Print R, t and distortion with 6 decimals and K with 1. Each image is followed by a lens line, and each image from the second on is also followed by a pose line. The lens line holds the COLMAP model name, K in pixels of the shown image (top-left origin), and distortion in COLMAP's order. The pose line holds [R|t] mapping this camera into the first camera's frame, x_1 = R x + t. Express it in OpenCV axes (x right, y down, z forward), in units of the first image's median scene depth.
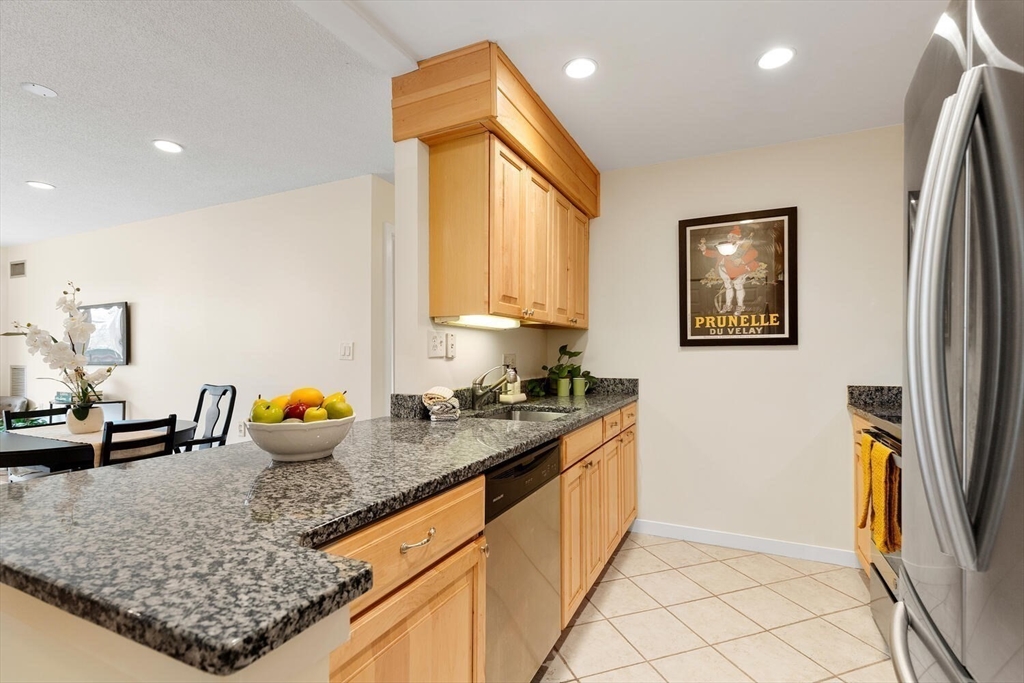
lens RADIAL K [[467.1, 0, 513.9], [0, 467.1, 350.9], [0, 0, 1]] dist [0.003370, -0.001192]
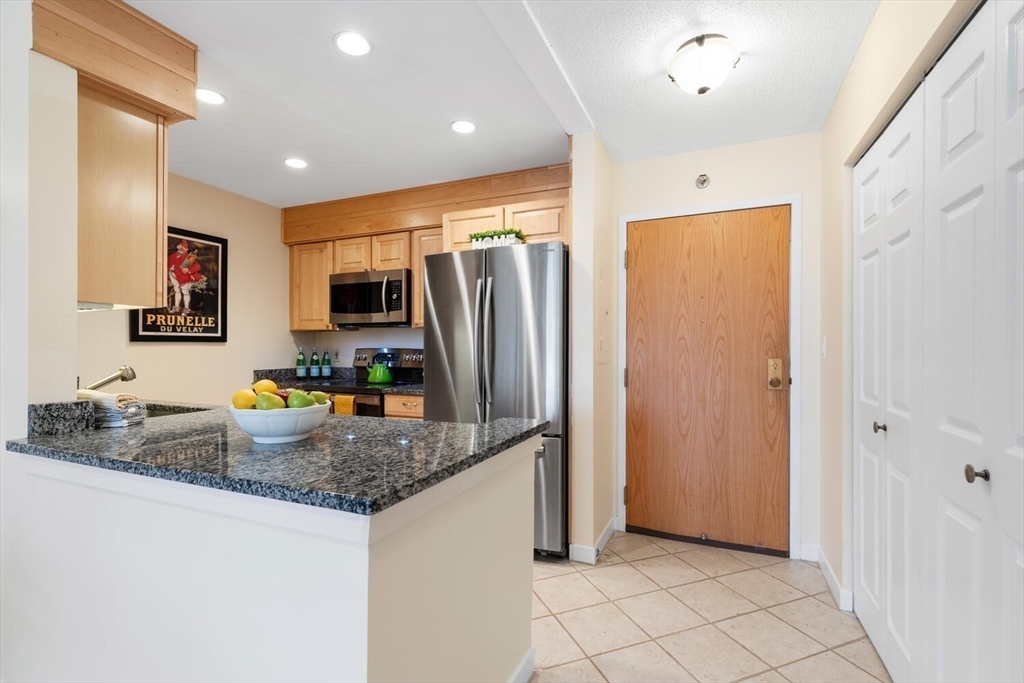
lens RADIAL K [[467.1, 0, 509.5], [0, 467.1, 345.7], [0, 0, 1]] dist [0.003370, -0.001192]
pose [[-0.030412, 0.006748, 0.999515, -0.722173], [-0.004673, 0.999965, -0.006893, 0.002725], [-0.999527, -0.004880, -0.030379, 0.217655]]
